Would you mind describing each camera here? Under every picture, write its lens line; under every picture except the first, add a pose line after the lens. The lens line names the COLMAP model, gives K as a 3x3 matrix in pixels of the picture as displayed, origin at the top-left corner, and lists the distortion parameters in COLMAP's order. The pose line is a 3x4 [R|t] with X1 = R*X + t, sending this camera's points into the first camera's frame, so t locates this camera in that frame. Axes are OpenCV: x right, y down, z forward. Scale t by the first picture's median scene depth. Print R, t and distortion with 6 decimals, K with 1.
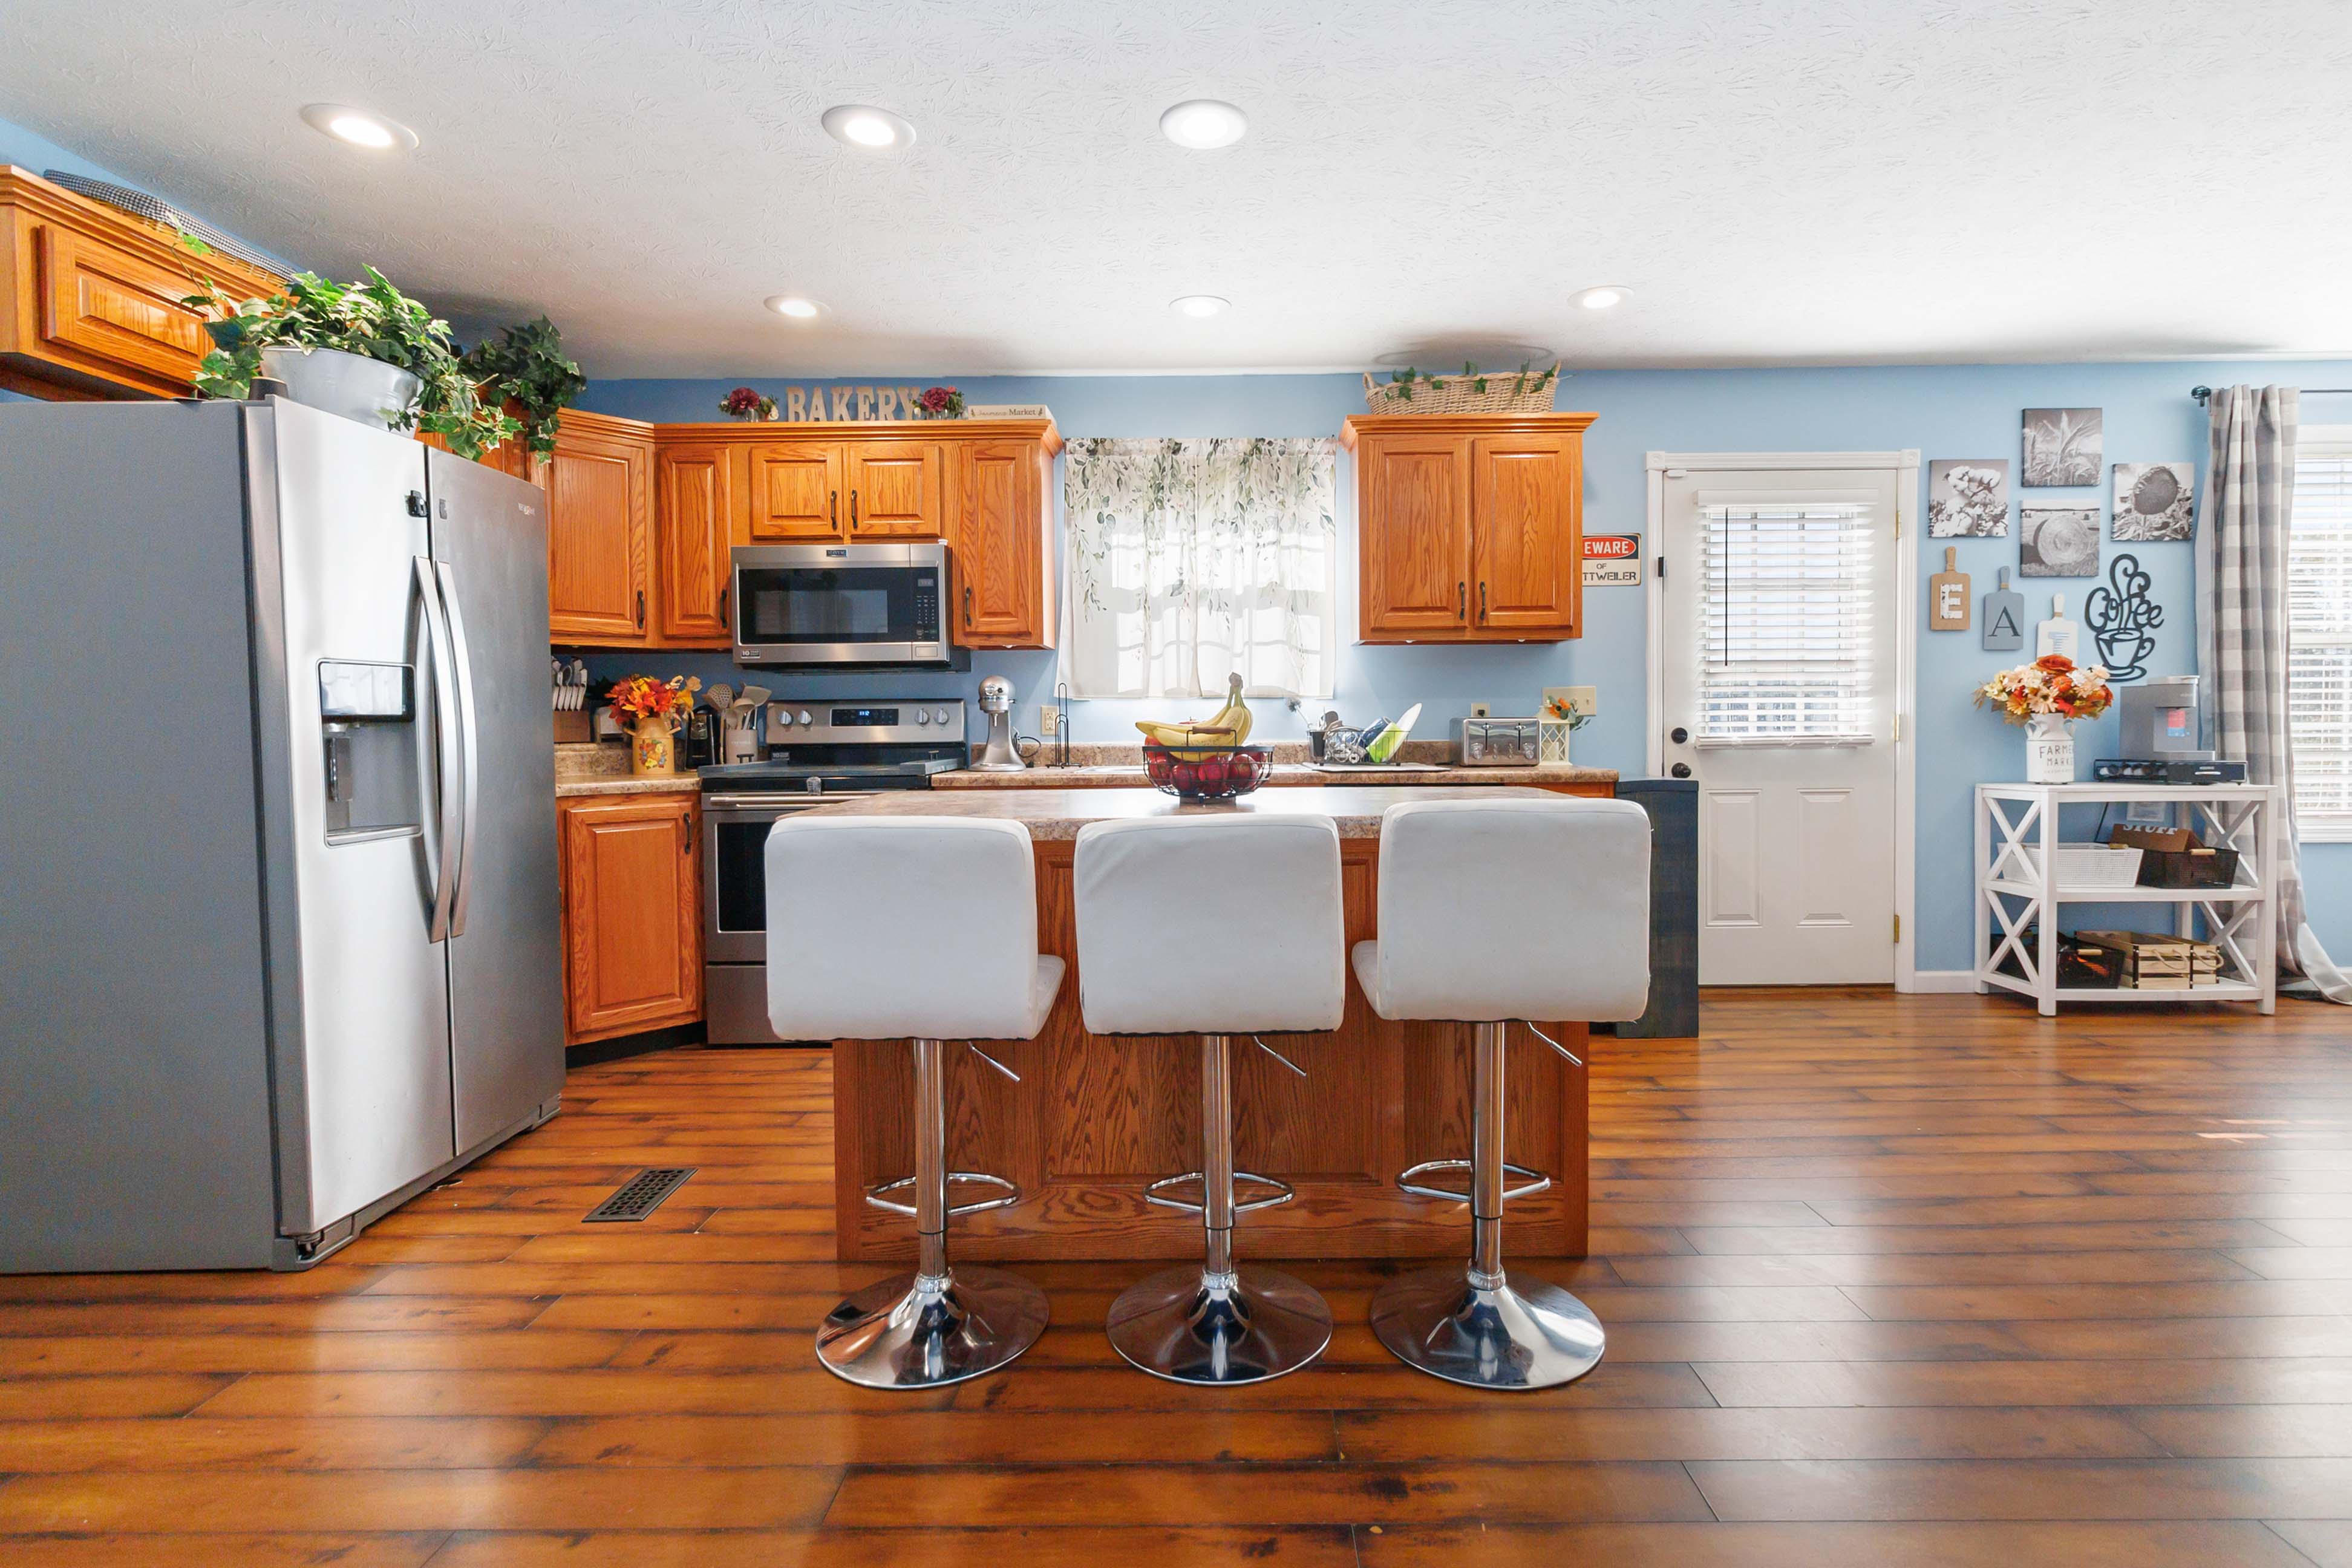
lens RADIAL K [[1126.2, 0, 1219.1], [0, 1126.2, 755.0], [0, 0, 1]] dist [0.002891, 0.000768]
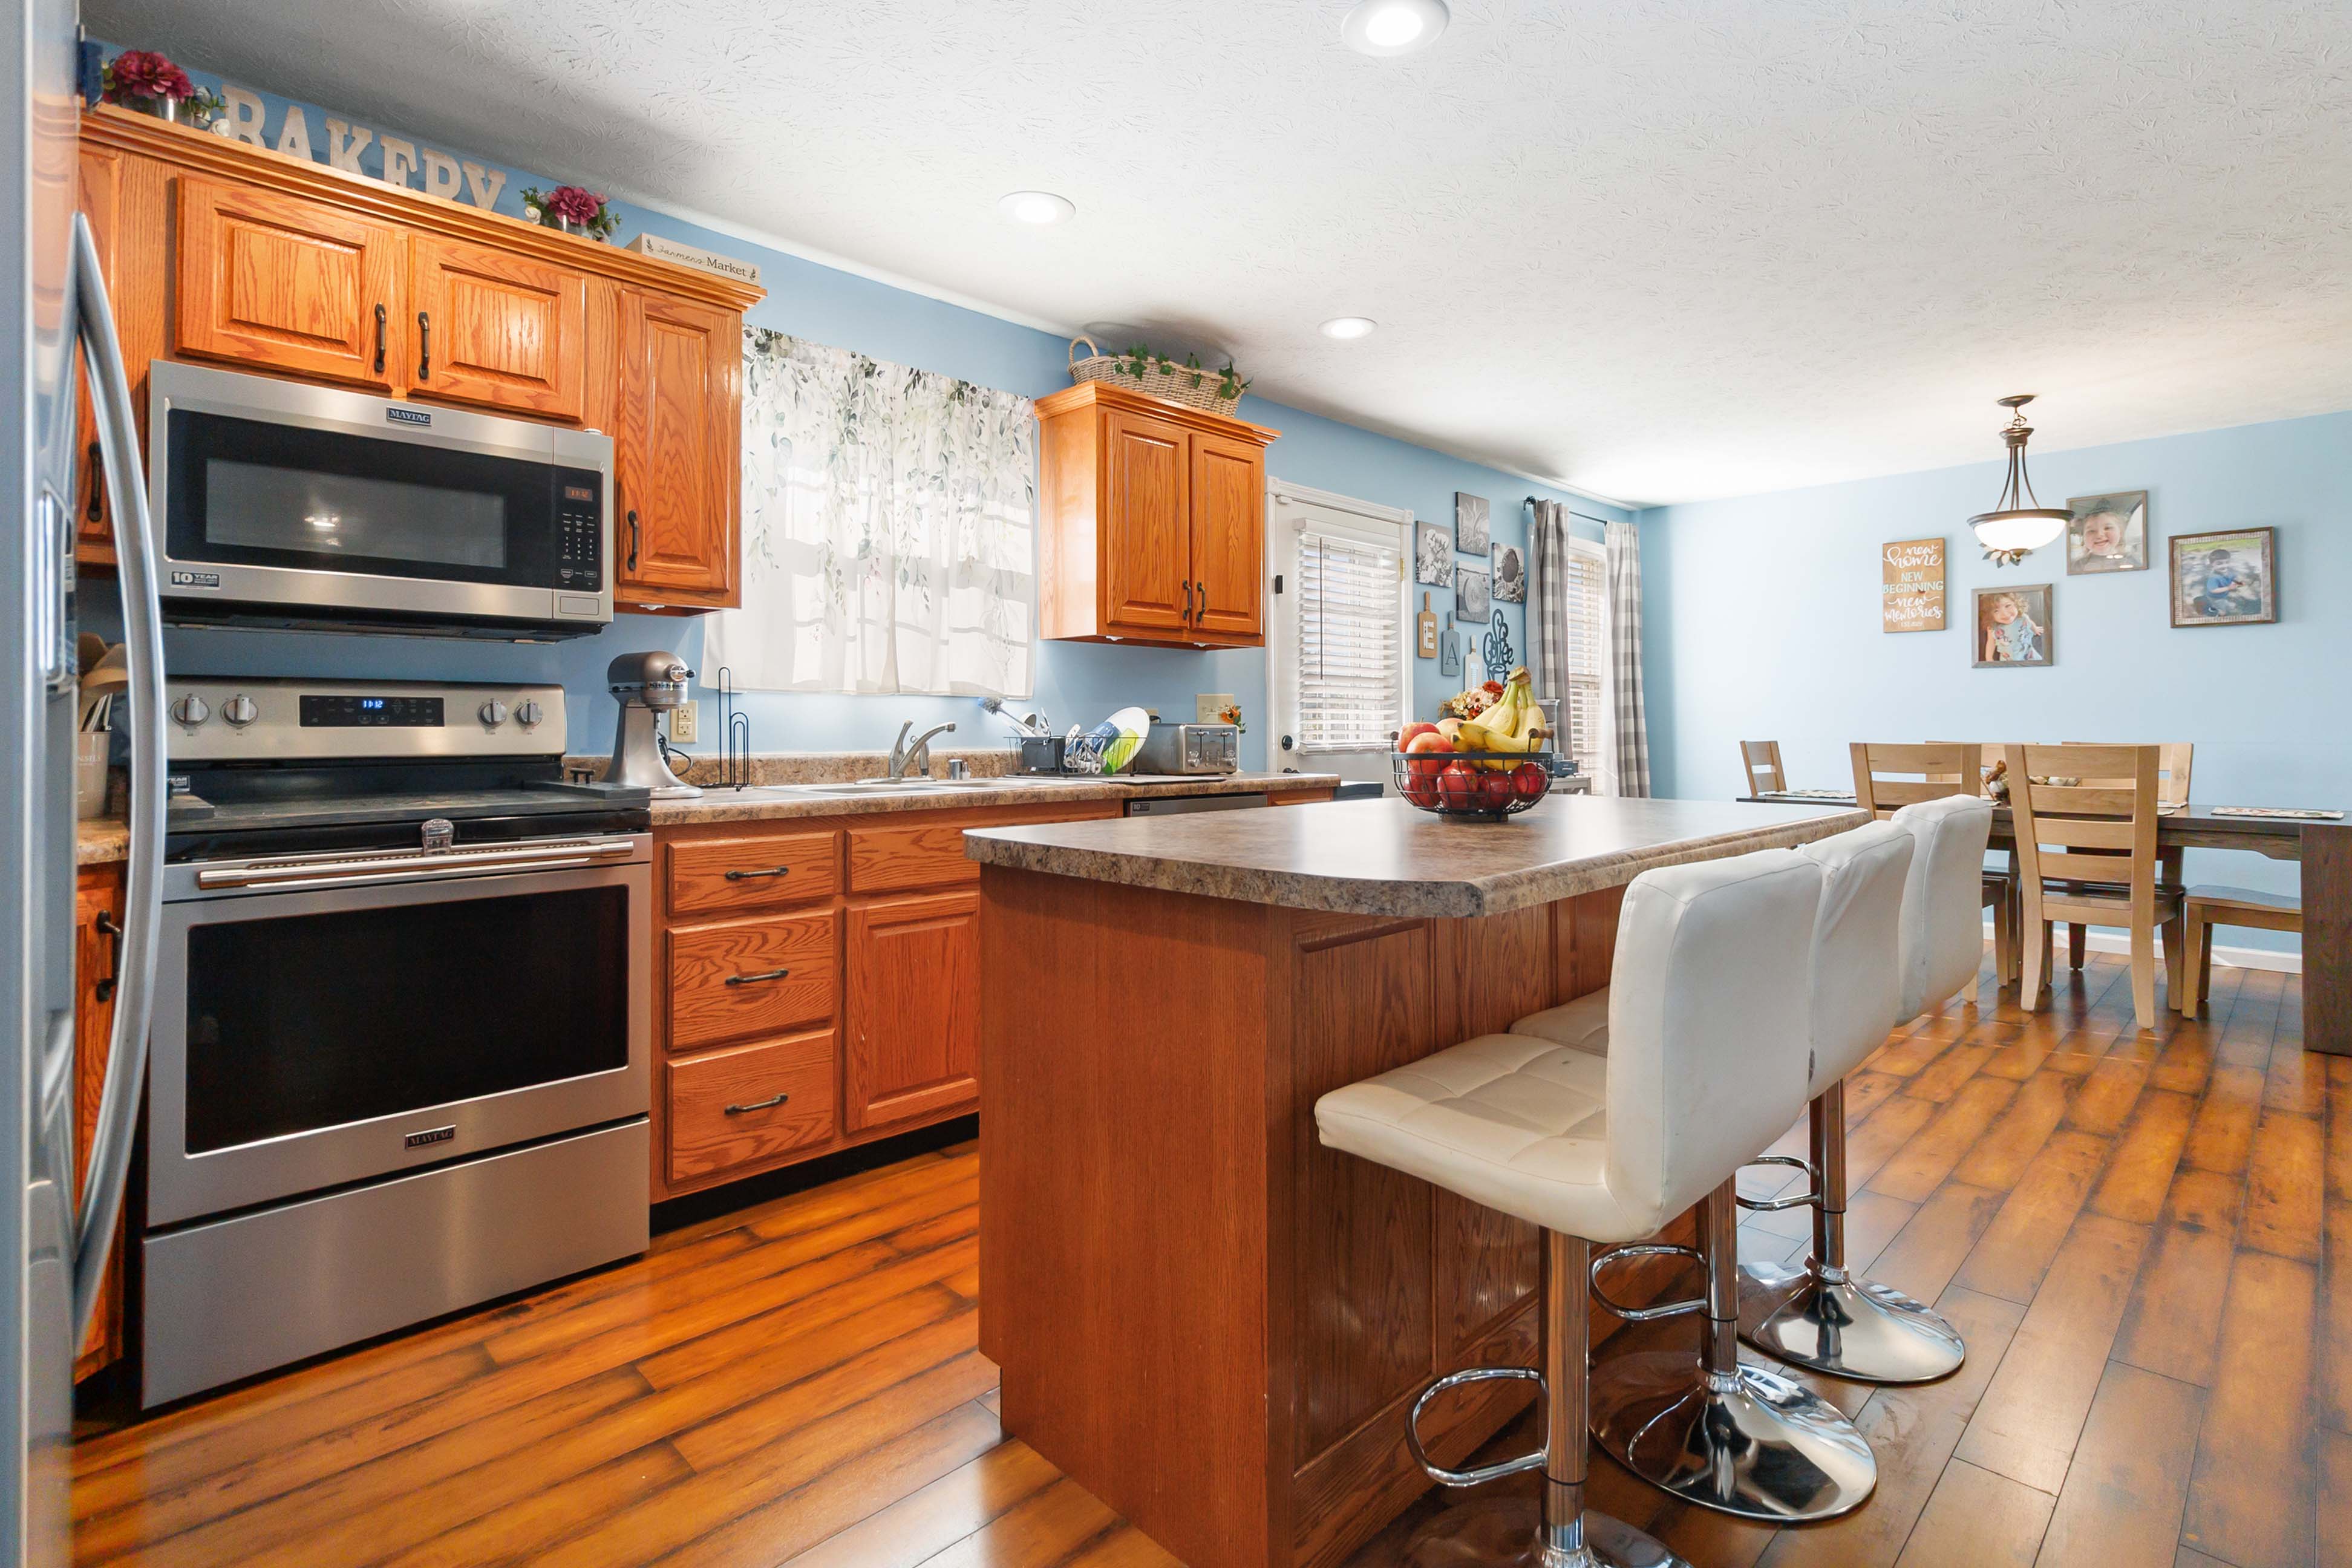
lens RADIAL K [[1129.9, 0, 1187.0], [0, 1129.9, 707.8], [0, 0, 1]] dist [-0.003360, 0.005362]
pose [[0.707742, 0.021429, 0.706146, -0.424658], [0.014711, 0.998876, -0.045056, -0.003684], [-0.706318, 0.042276, 0.706631, 0.312321]]
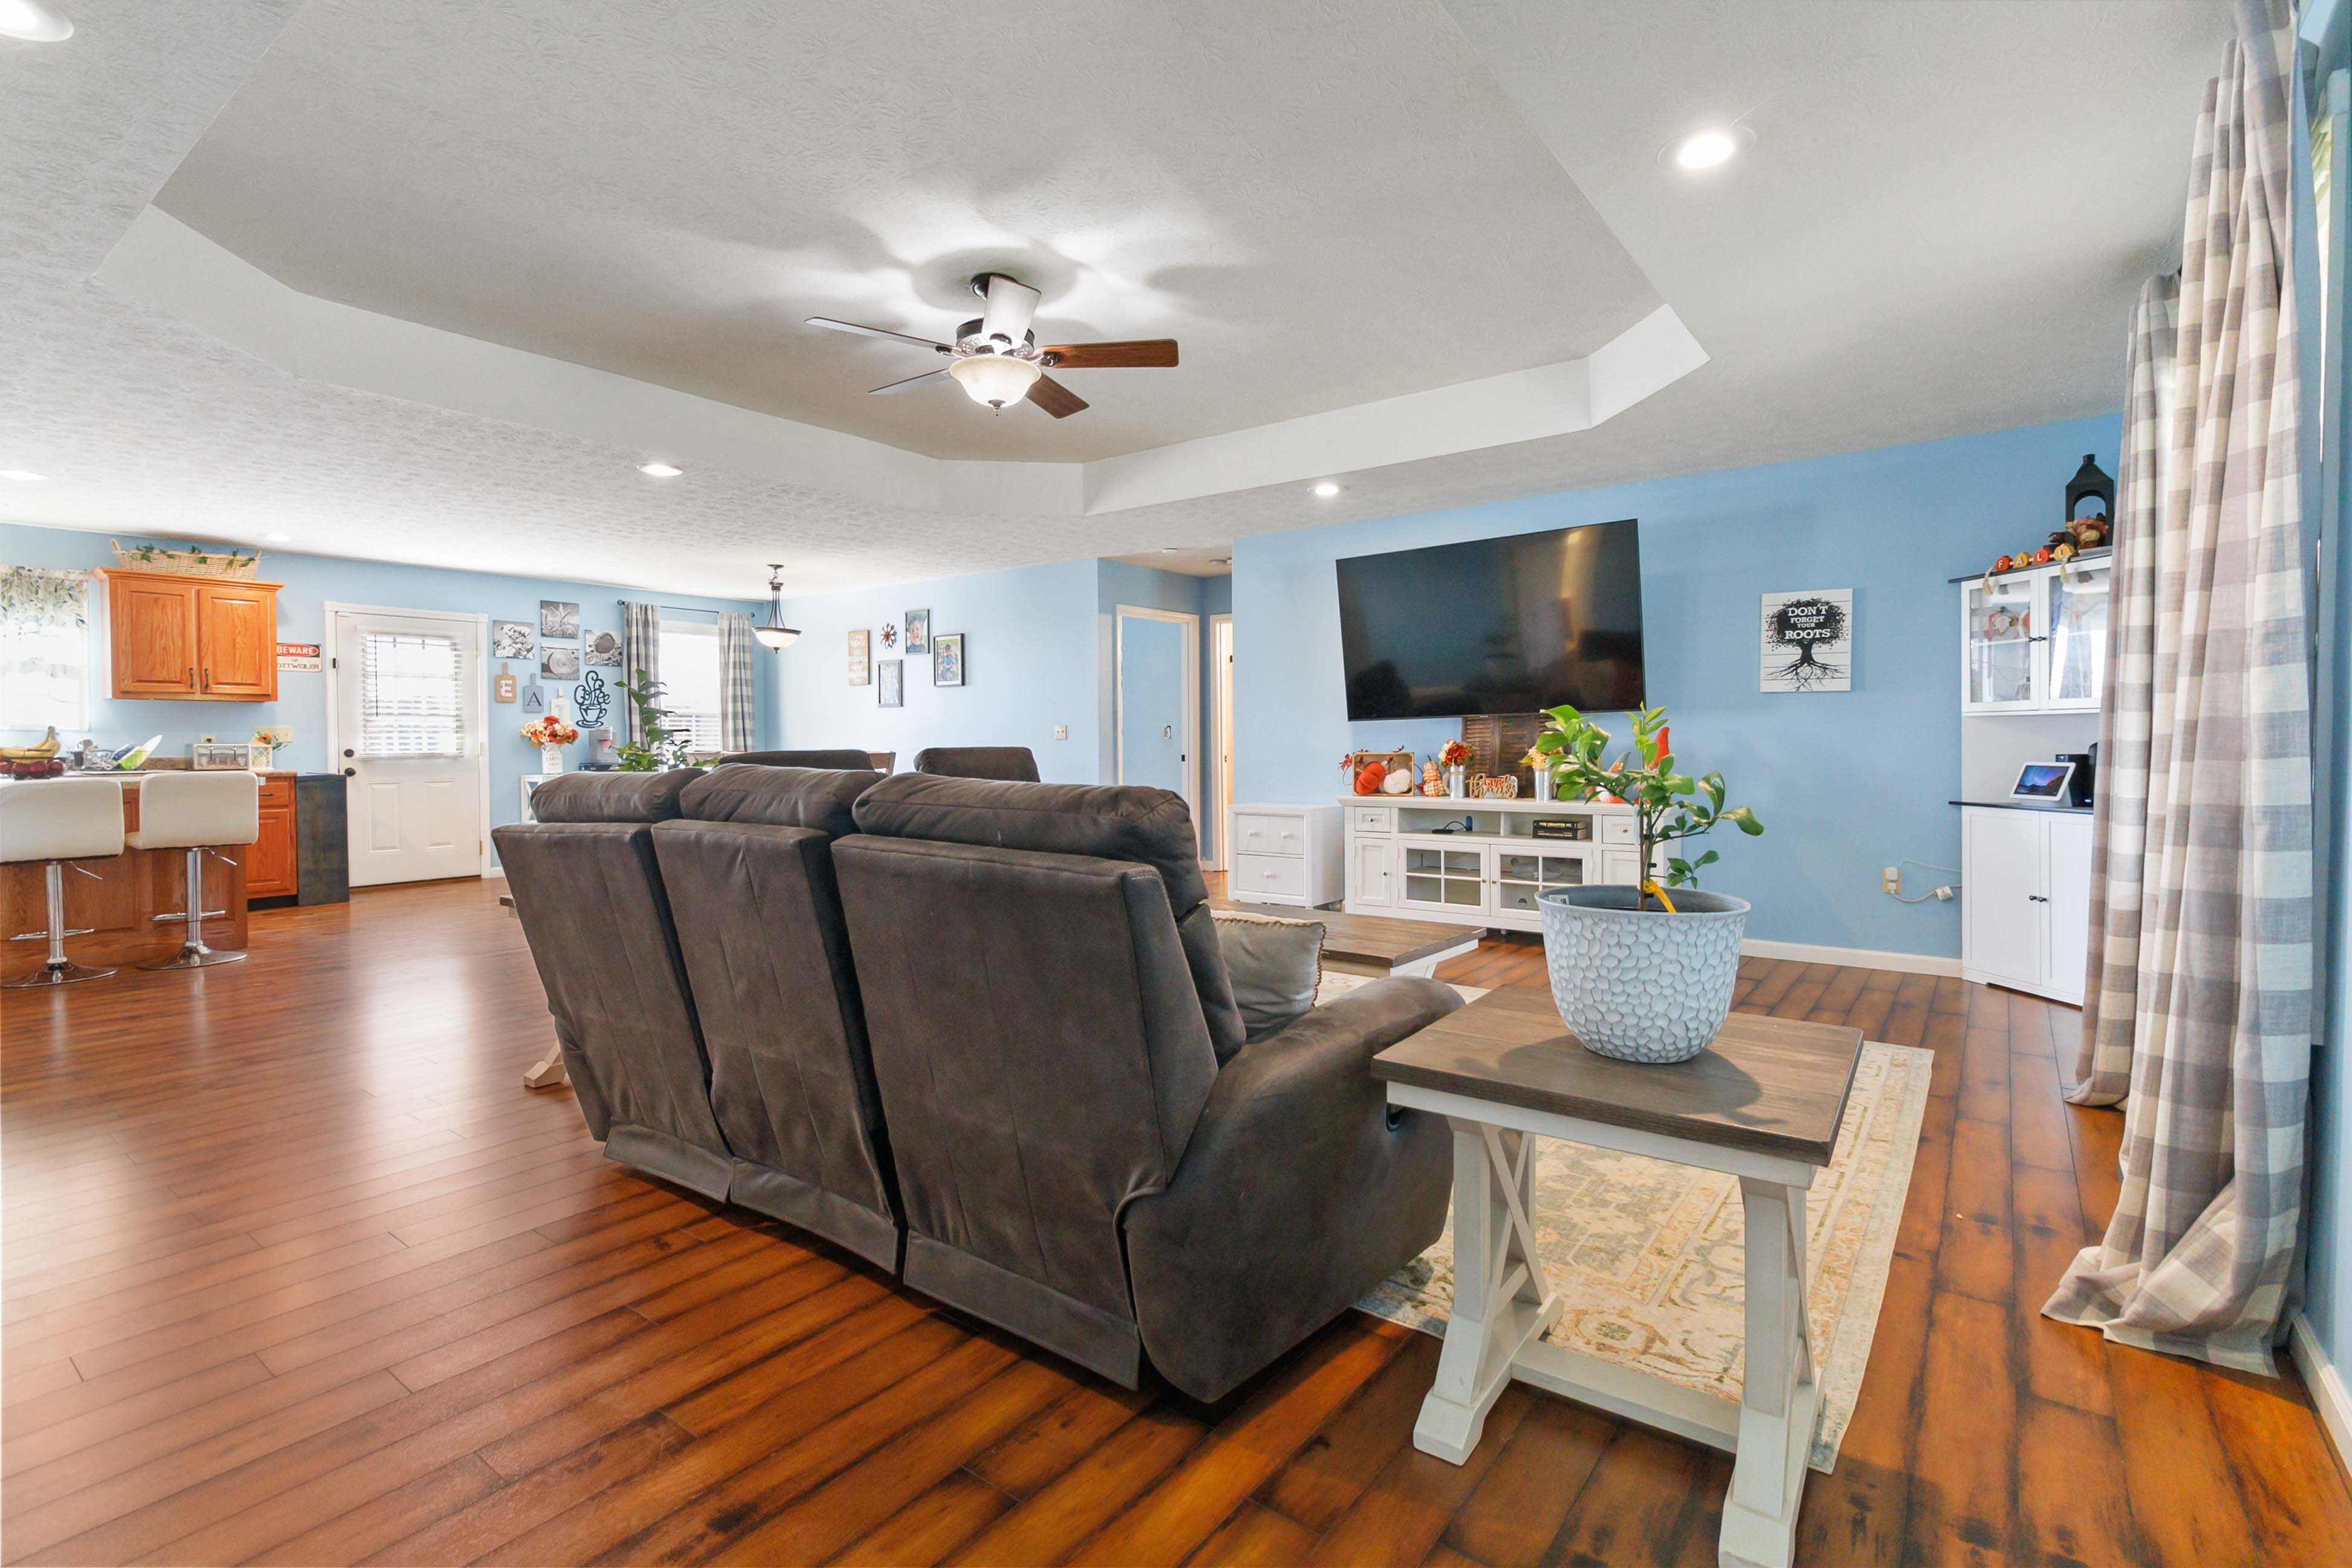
lens RADIAL K [[1083.8, 0, 1189.3], [0, 1083.8, 756.4], [0, 0, 1]] dist [0.001634, 0.000456]
pose [[0.597161, -0.007027, 0.802091, -0.209499], [0.020945, 0.999757, -0.006836, 0.030556], [-0.801848, 0.020882, 0.597163, -1.224183]]
